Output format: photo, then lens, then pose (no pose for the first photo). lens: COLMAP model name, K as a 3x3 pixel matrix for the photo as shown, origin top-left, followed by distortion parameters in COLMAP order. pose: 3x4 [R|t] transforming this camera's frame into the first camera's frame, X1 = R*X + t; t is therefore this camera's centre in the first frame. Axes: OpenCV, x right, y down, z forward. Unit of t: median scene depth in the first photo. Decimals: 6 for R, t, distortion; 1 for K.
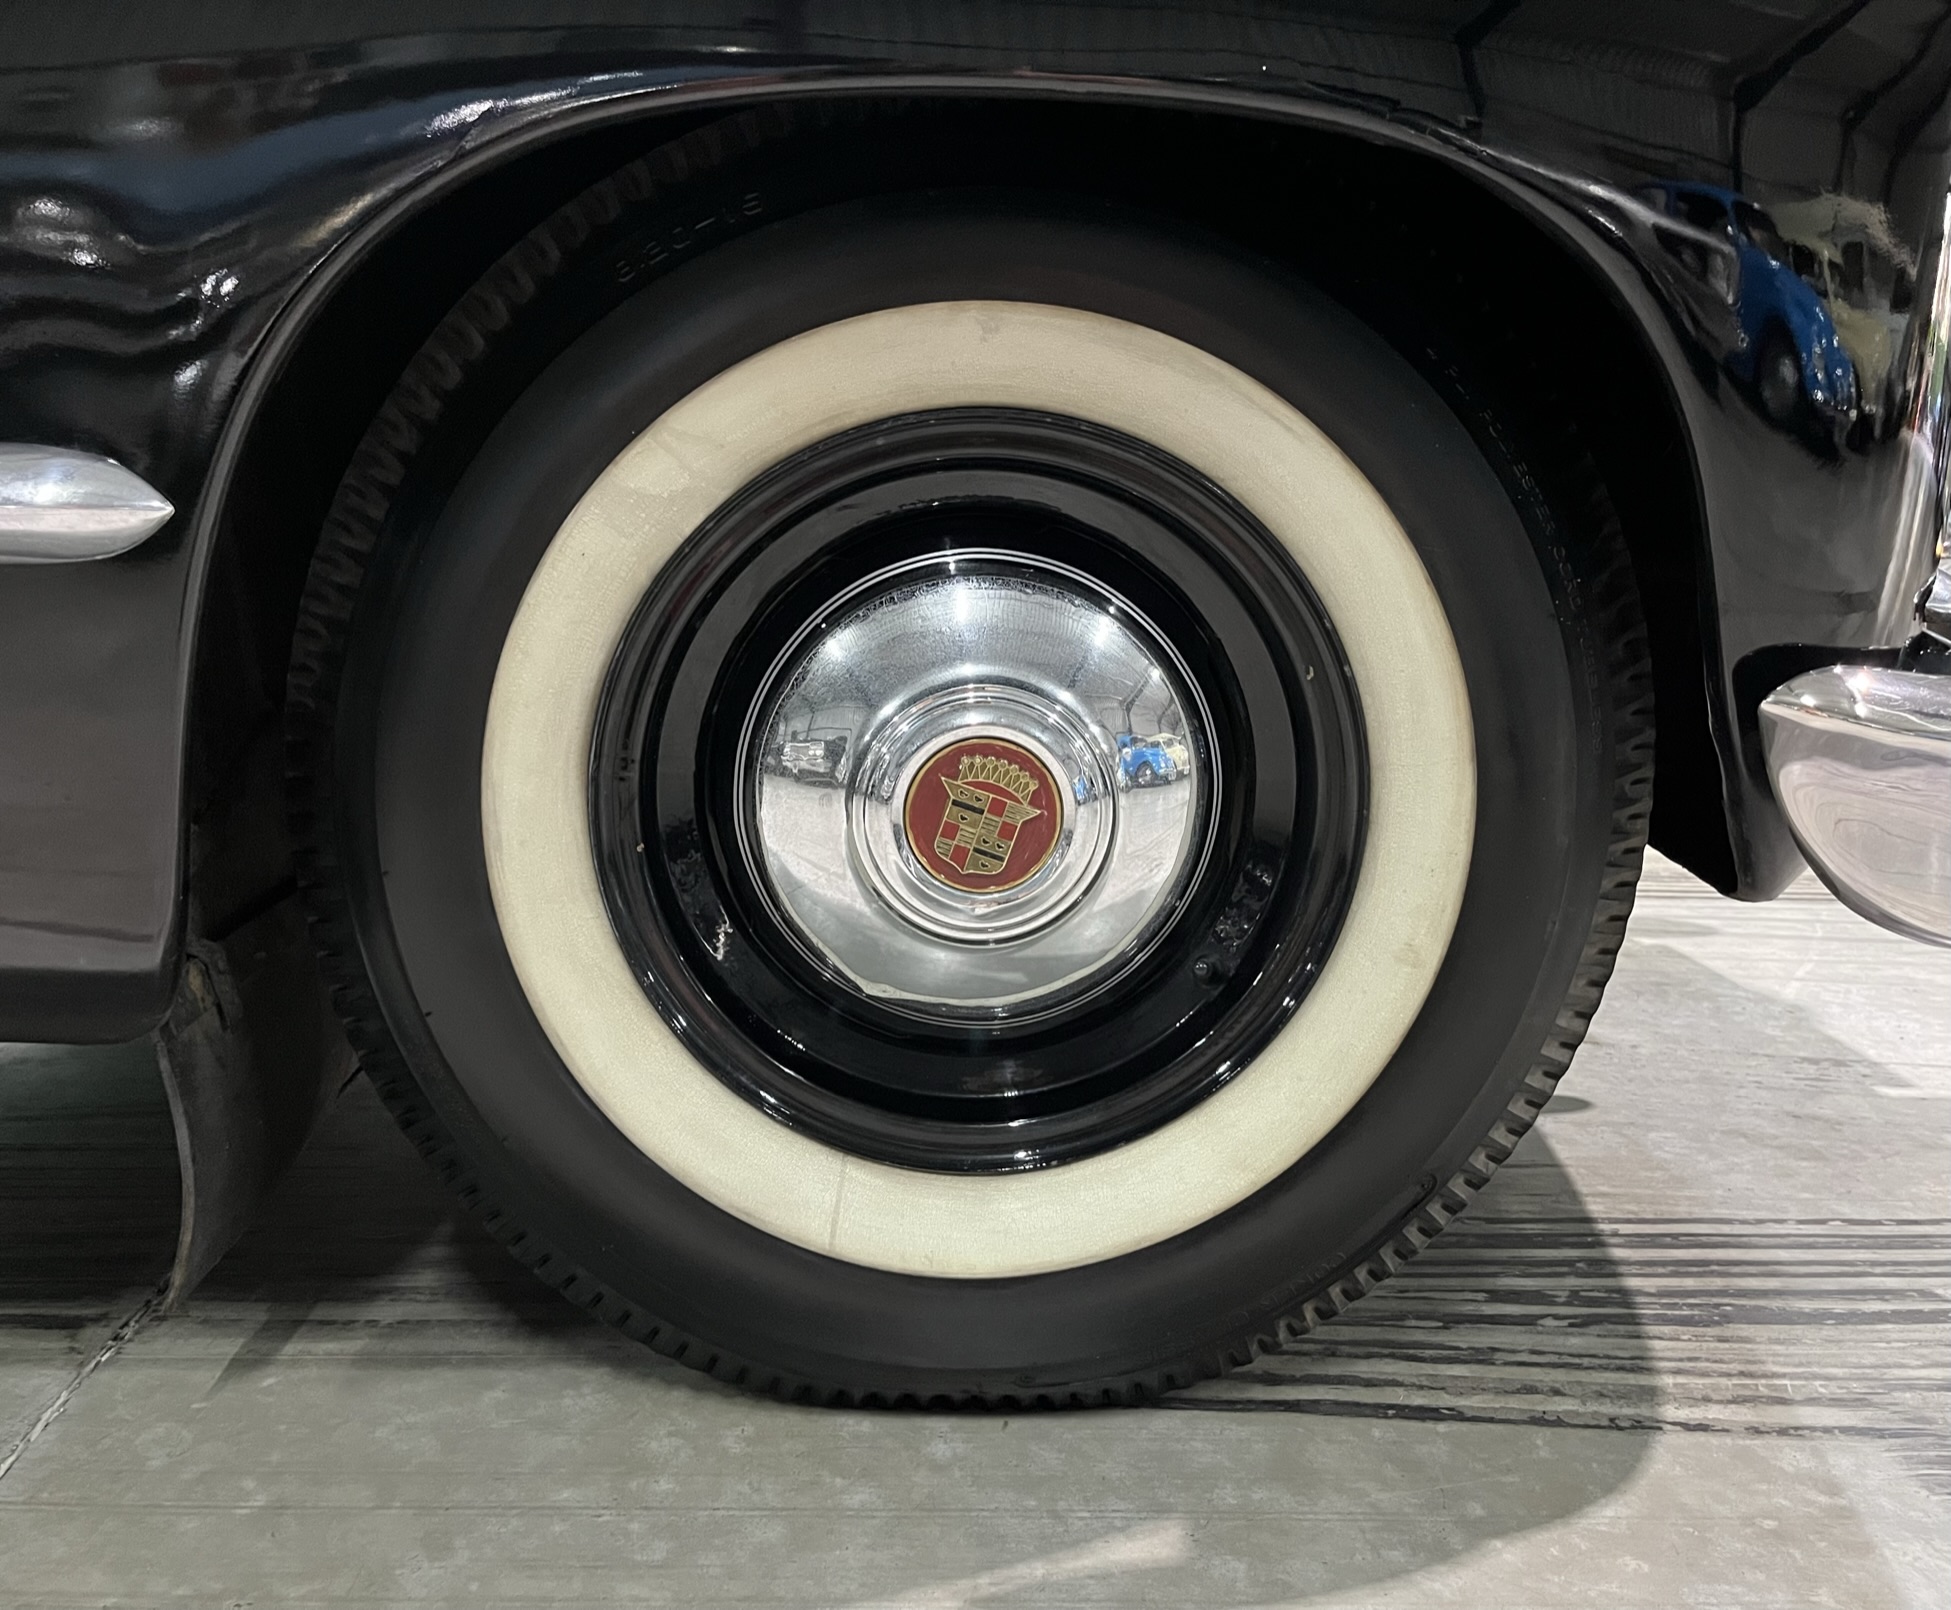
lens RADIAL K [[1629.2, 0, 975.5], [0, 1629.2, 805.0], [0, 0, 1]] dist [0.006446, -0.007059]
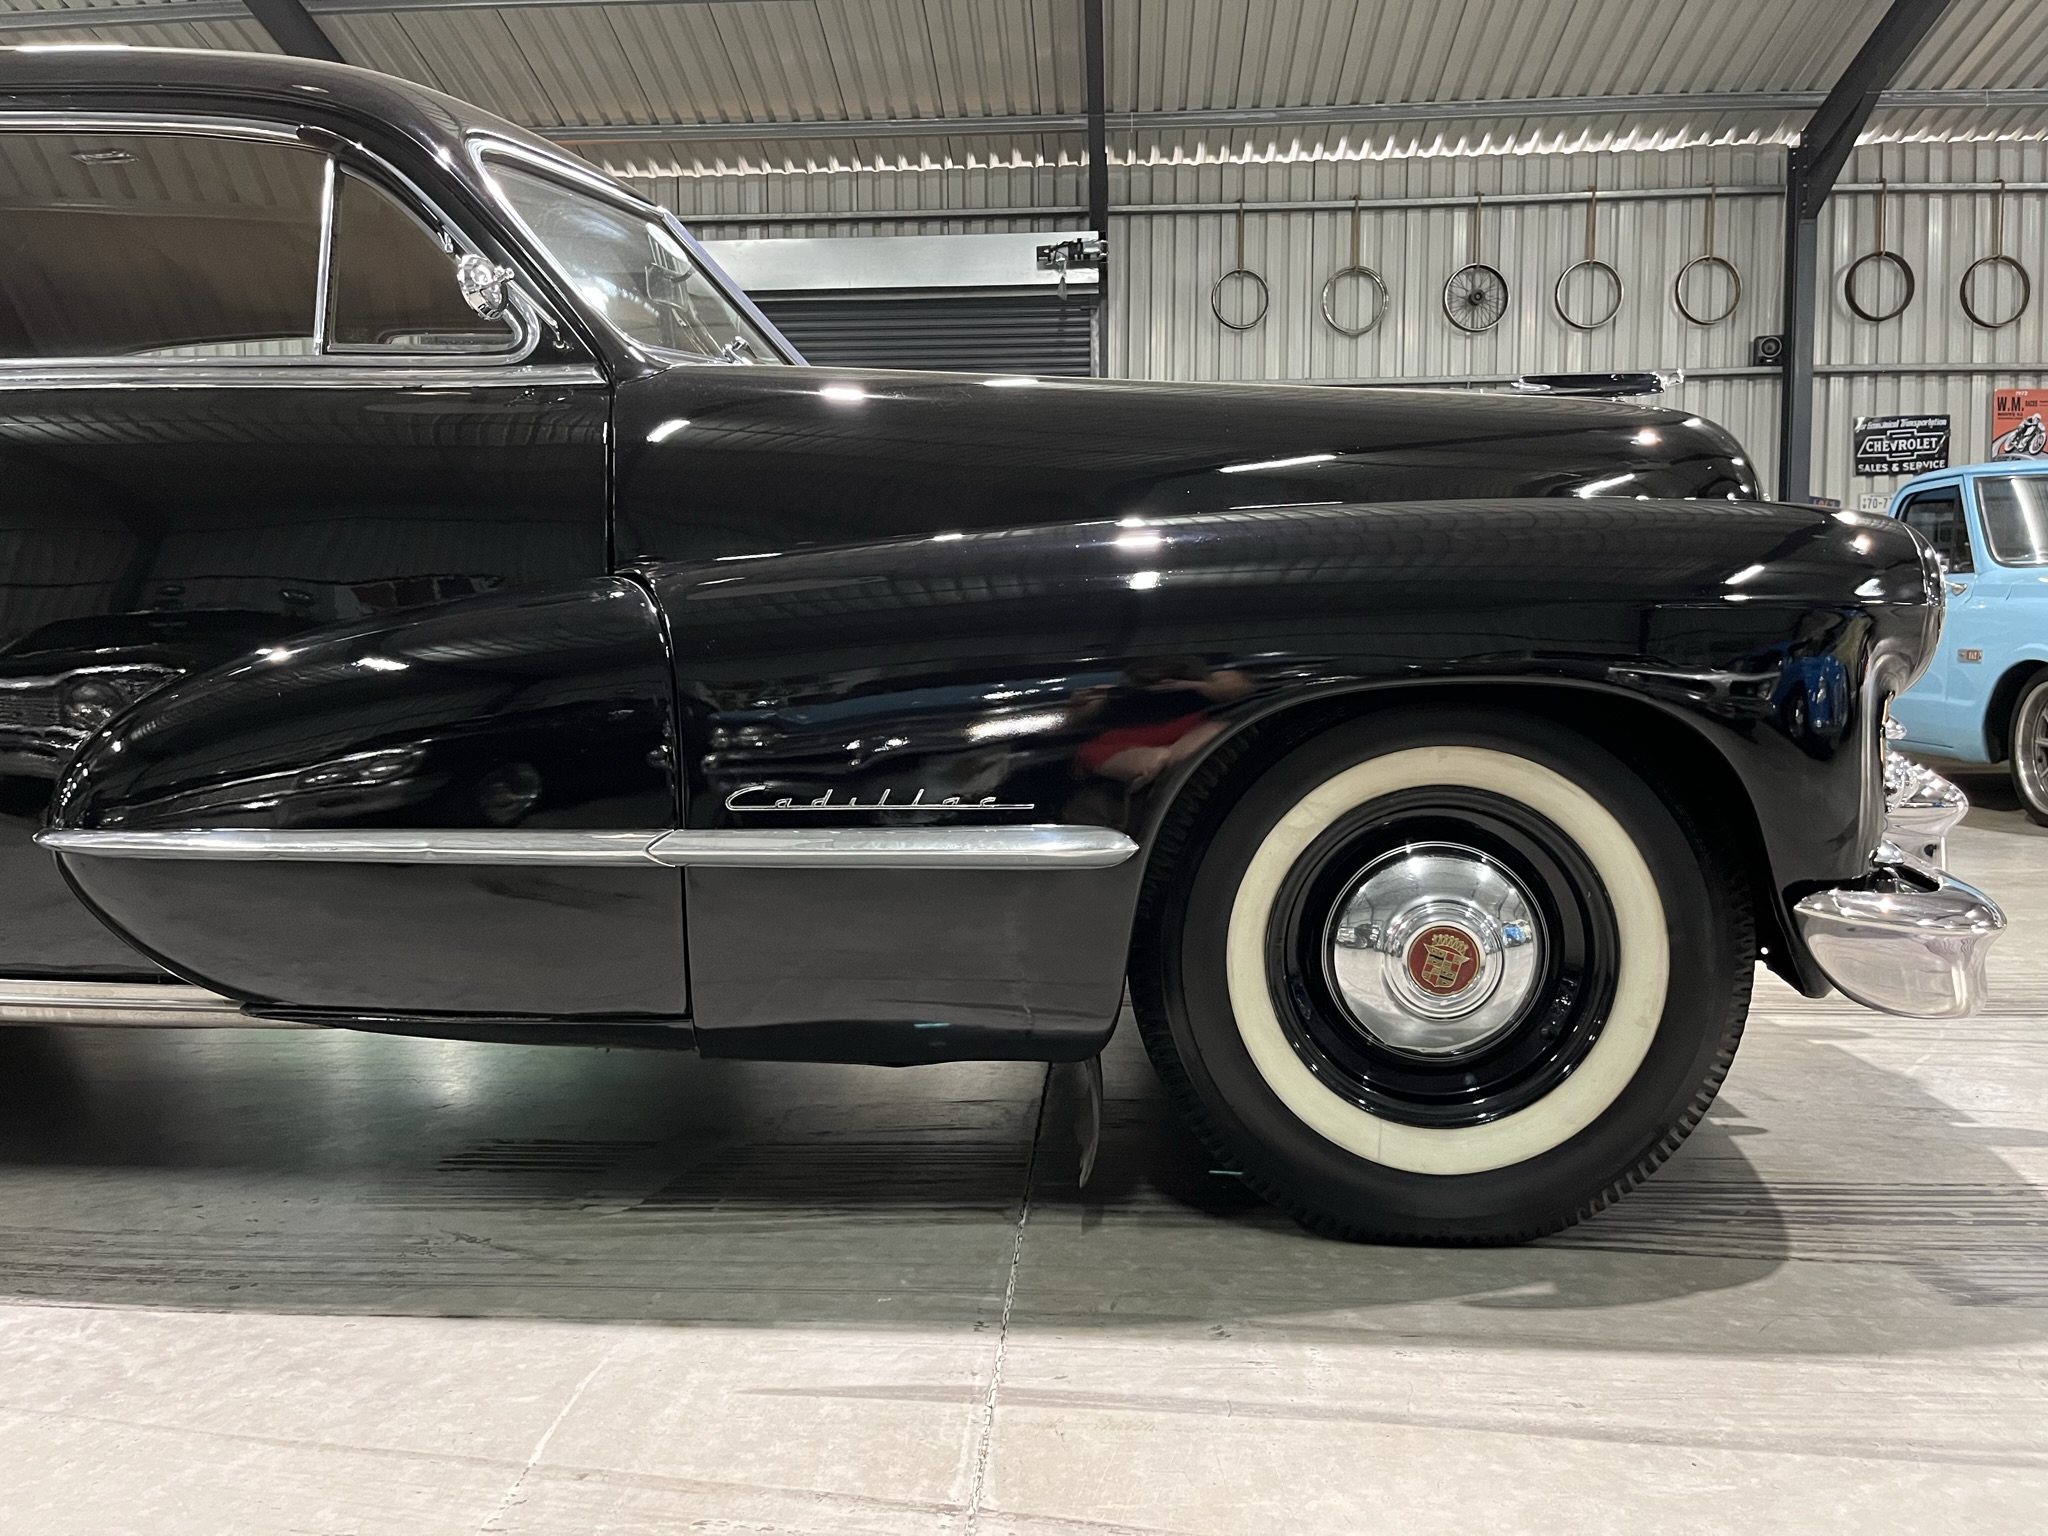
lens RADIAL K [[1553.3, 0, 1024.0], [0, 1553.3, 768.0], [0, 0, 1]] dist [0.047591, -0.068522]
pose [[0.992383, -0.030174, -0.119440, -0.278007], [0.015398, 0.992318, -0.122754, -0.002360], [0.122226, 0.119980, 0.985224, -1.129817]]
